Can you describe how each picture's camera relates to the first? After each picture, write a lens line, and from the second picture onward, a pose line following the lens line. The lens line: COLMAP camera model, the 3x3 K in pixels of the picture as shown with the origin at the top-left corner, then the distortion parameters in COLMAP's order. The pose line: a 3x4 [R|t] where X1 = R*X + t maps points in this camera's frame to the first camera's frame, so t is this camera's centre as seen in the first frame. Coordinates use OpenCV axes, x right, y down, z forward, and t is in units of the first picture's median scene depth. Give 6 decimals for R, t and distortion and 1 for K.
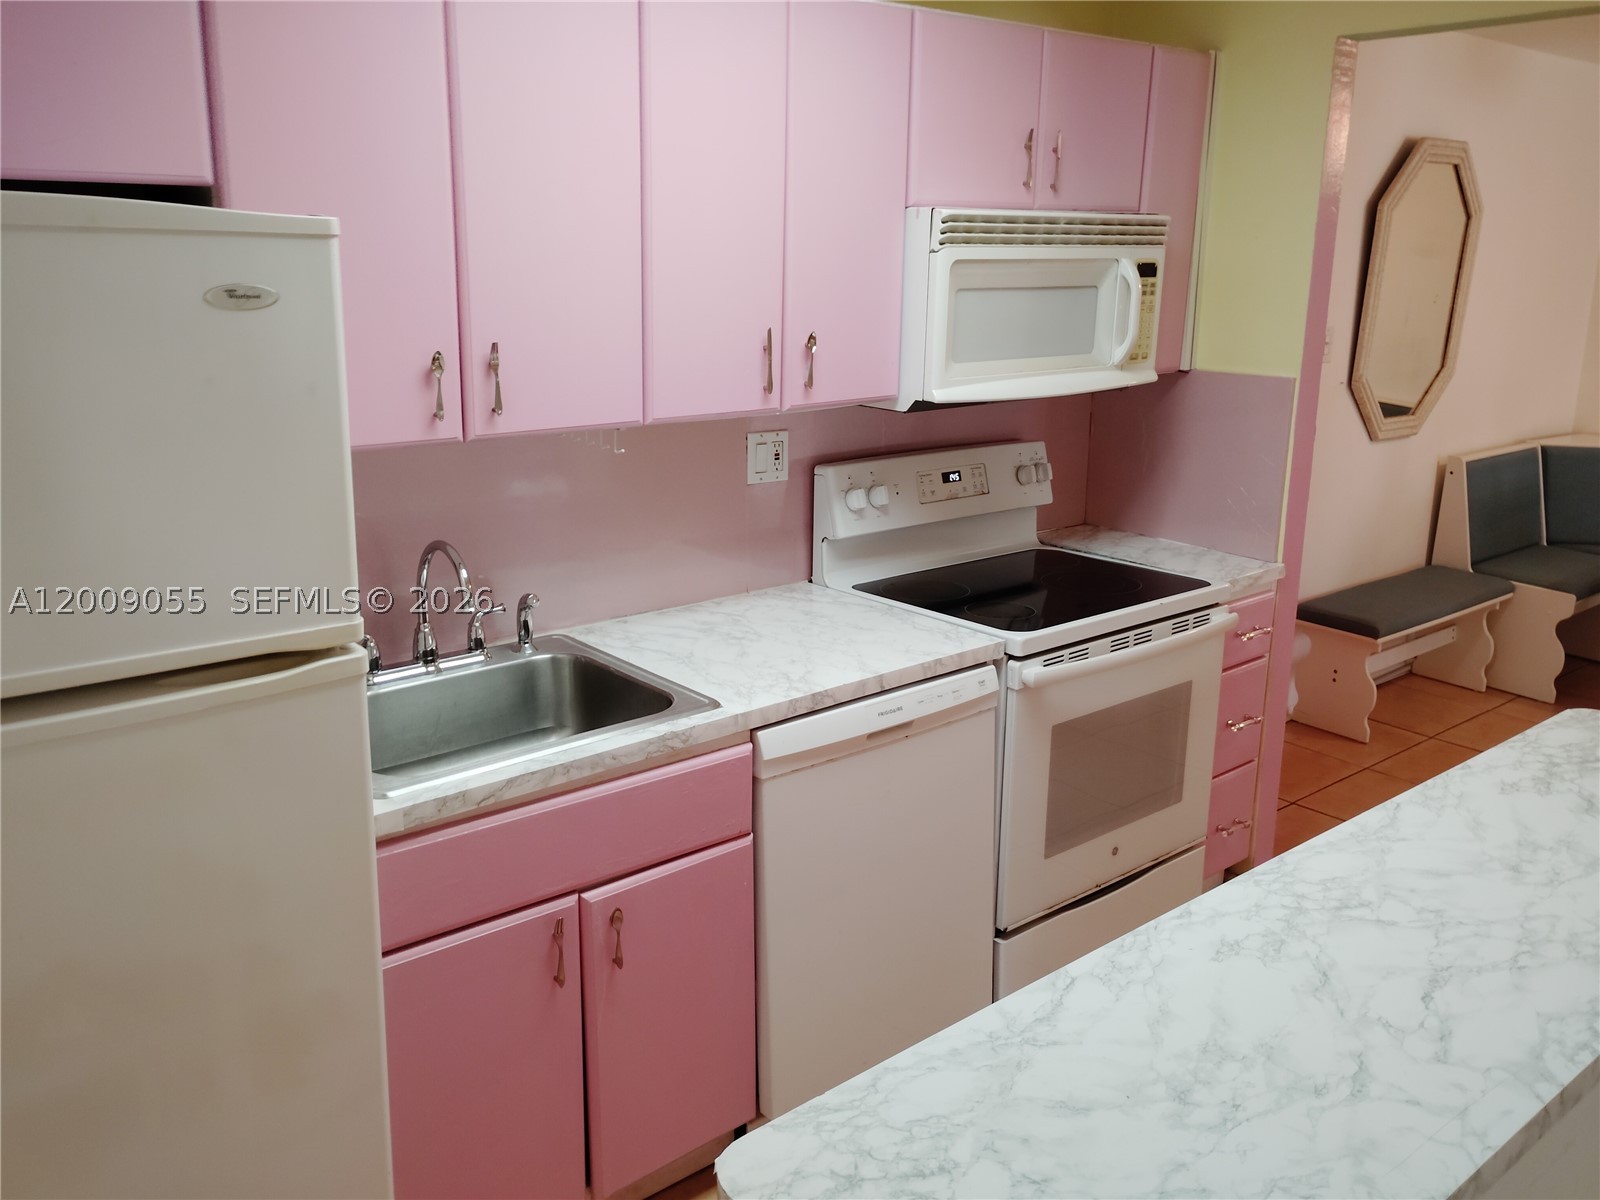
lens RADIAL K [[1338.2, 0, 799.2], [0, 1338.2, 595.3], [0, 0, 1]] dist [0.070558, -0.079441]
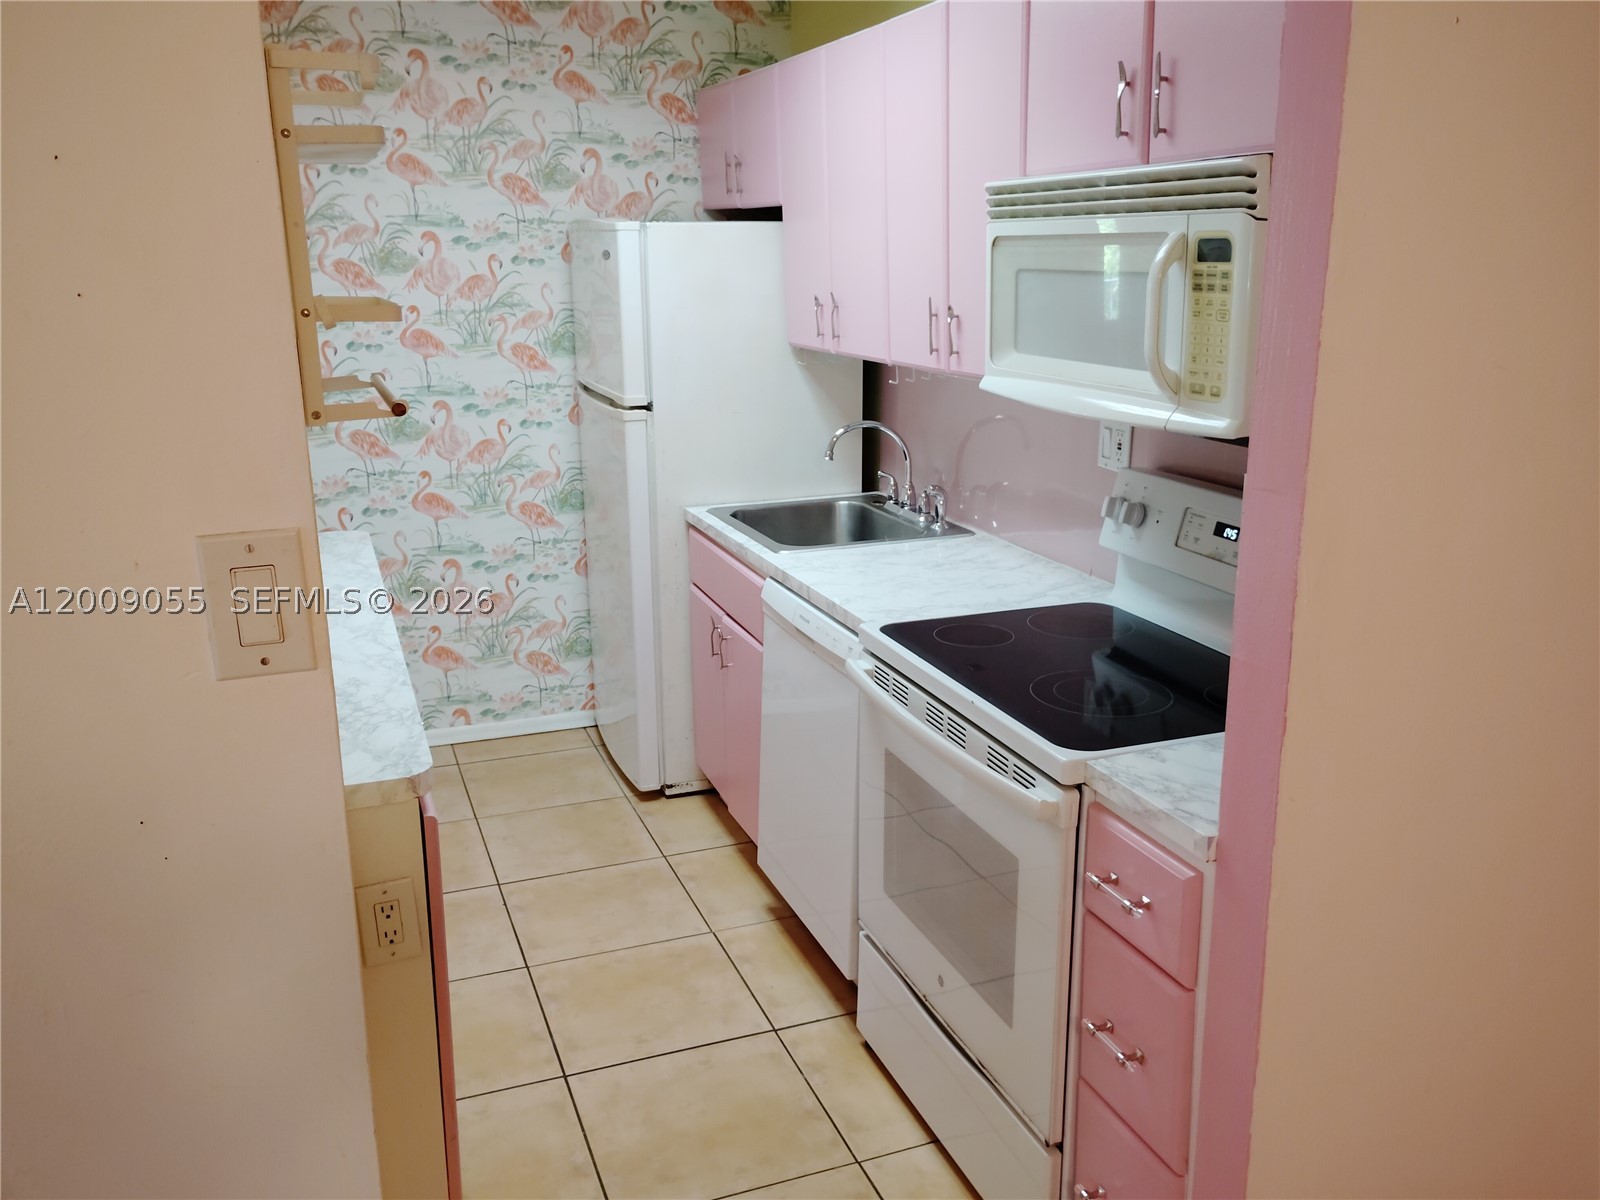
lens RADIAL K [[1338.2, 0, 799.9], [0, 1338.2, 607.5], [0, 0, 1]] dist [0.070558, -0.079441]
pose [[-0.333132, 0.243372, -0.910930, 0.917327], [-0.230686, 0.915715, 0.329014, -0.250894], [0.914225, 0.319744, -0.248911, 1.031819]]
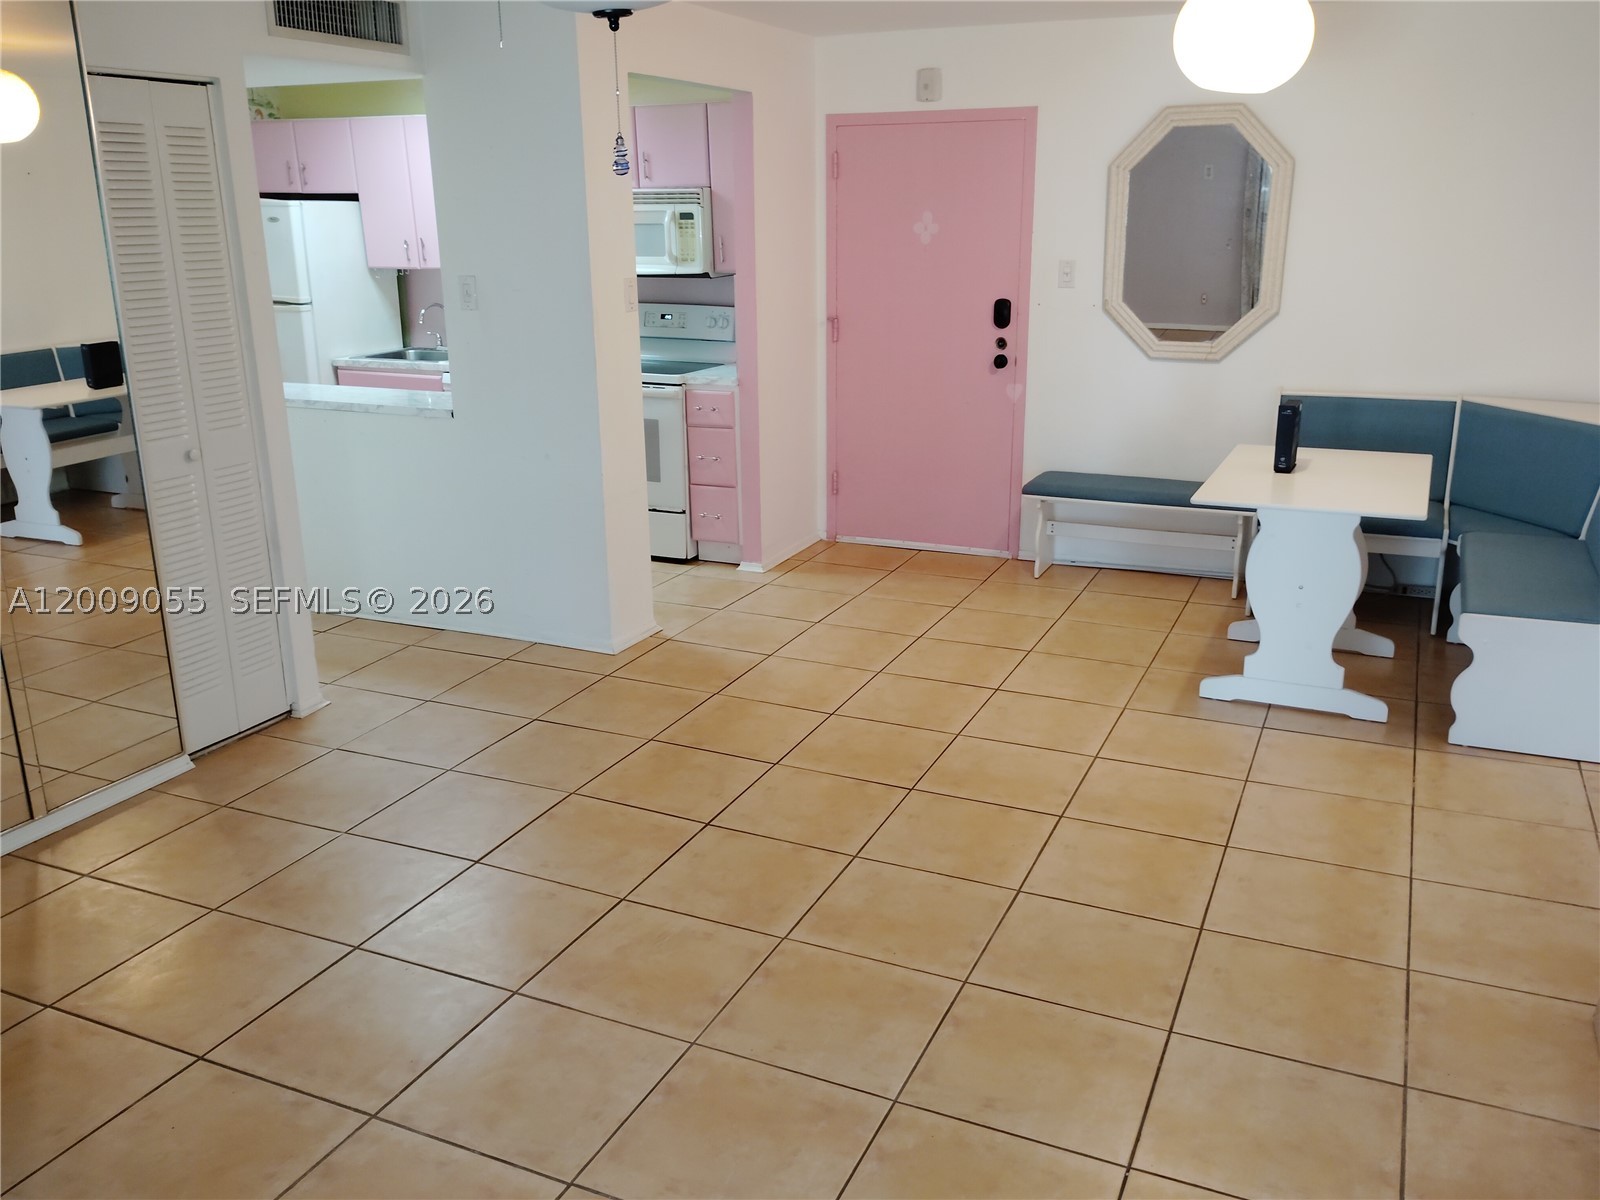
lens RADIAL K [[1338.2, 0, 801.6], [0, 1338.2, 598.4], [0, 0, 1]] dist [0.070558, -0.079441]
pose [[0.431155, 0.243245, -0.868871, 2.233431], [-0.215027, 0.962930, 0.162876, -0.054156], [0.876281, 0.116606, 0.467476, 0.270738]]
